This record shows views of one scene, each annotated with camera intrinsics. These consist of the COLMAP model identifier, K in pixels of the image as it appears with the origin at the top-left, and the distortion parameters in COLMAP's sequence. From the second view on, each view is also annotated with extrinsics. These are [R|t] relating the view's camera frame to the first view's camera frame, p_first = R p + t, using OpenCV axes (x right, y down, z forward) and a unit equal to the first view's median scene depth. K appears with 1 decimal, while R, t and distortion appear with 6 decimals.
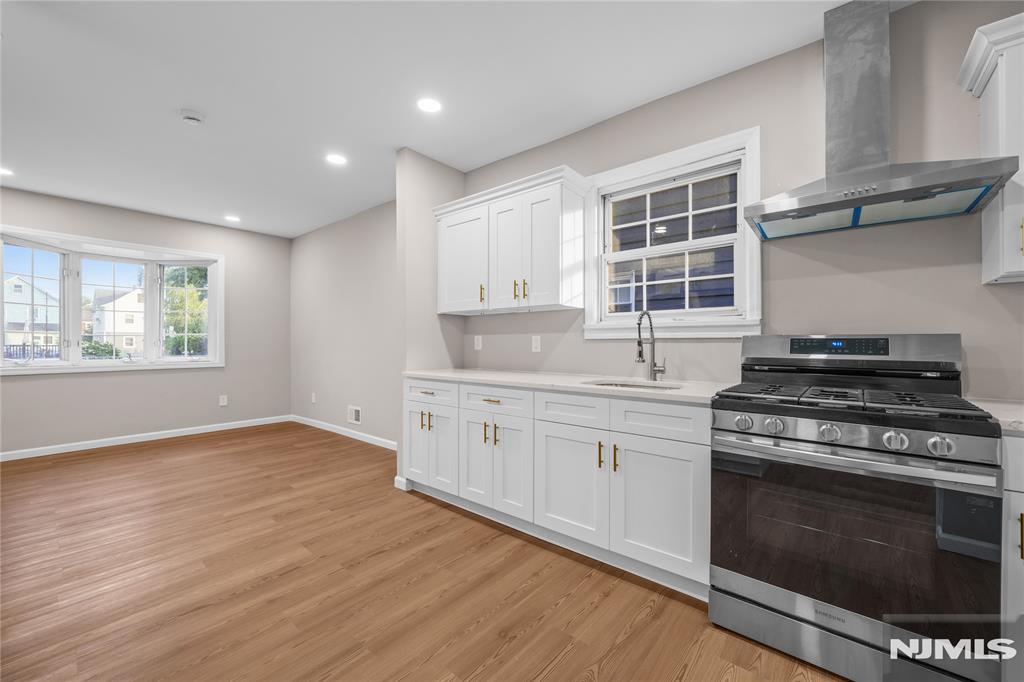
lens RADIAL K [[405.1, 0, 511.5], [0, 405.1, 344.0], [0, 0, 1]] dist [-0.000468, -0.000263]
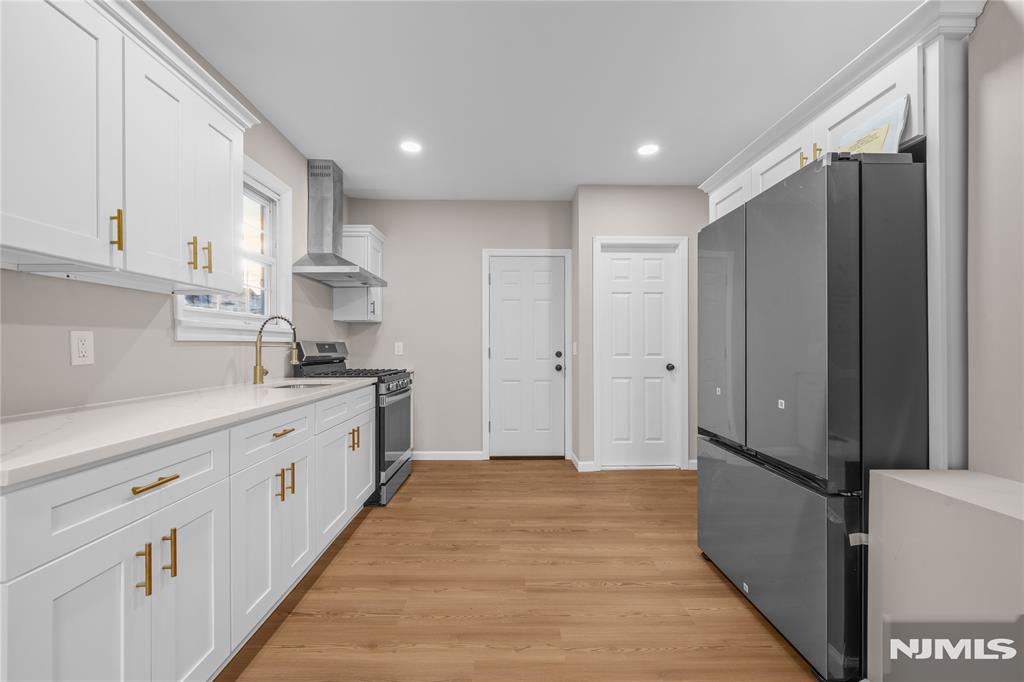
lens RADIAL K [[405.1, 0, 513.4], [0, 405.1, 345.4], [0, 0, 1]] dist [-0.000468, -0.000263]
pose [[-0.661221, 0.002538, 0.750187, -0.835915], [0.002525, 0.999996, -0.001158, -0.001949], [-0.750187, 0.001129, -0.661225, 1.212291]]
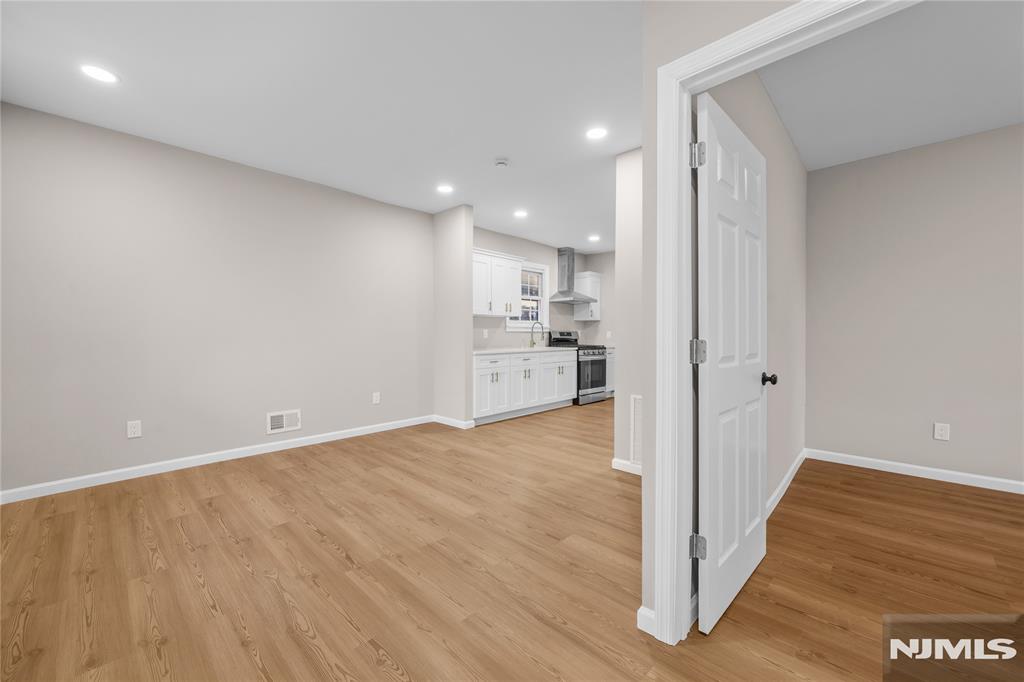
lens RADIAL K [[405.1, 0, 515.5], [0, 405.1, 338.7], [0, 0, 1]] dist [-0.000468, -0.000263]
pose [[0.050680, -0.011010, 0.998654, -2.377327], [0.001939, 0.999938, 0.010926, 0.003326], [-0.998713, 0.001382, 0.050698, 0.992124]]
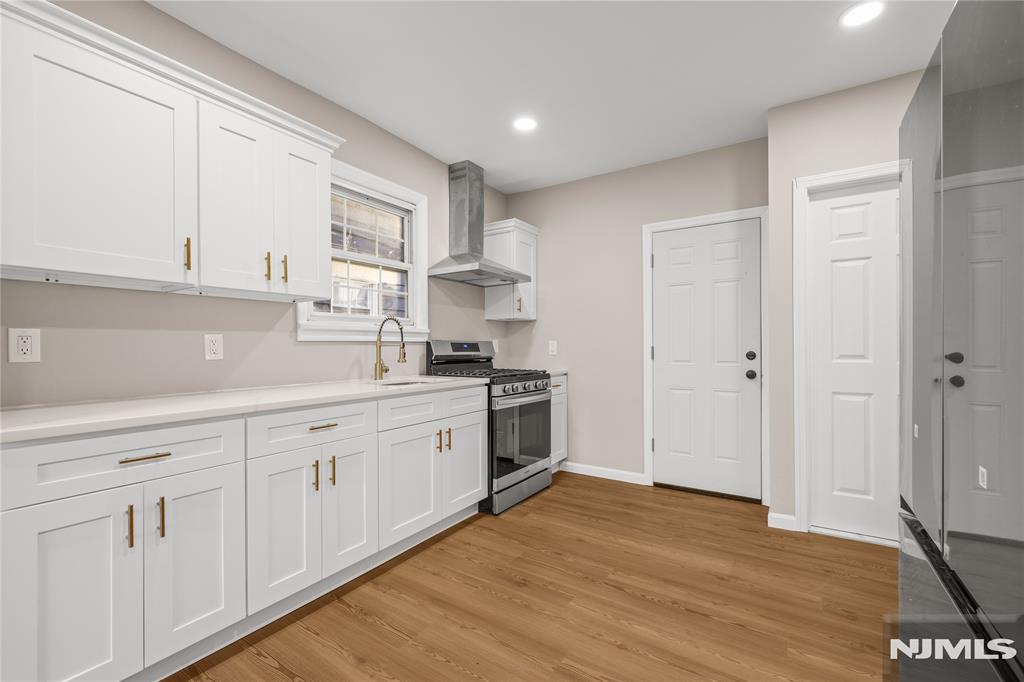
lens RADIAL K [[433.4, 0, 514.4], [0, 433.4, 345.7], [0, 0, 1]] dist [0.001765, -0.000010]
pose [[-0.130596, 0.002828, 0.991432, -0.883629], [0.006138, 0.999979, -0.002043, 0.002697], [-0.991417, 0.005819, -0.130611, 0.803243]]
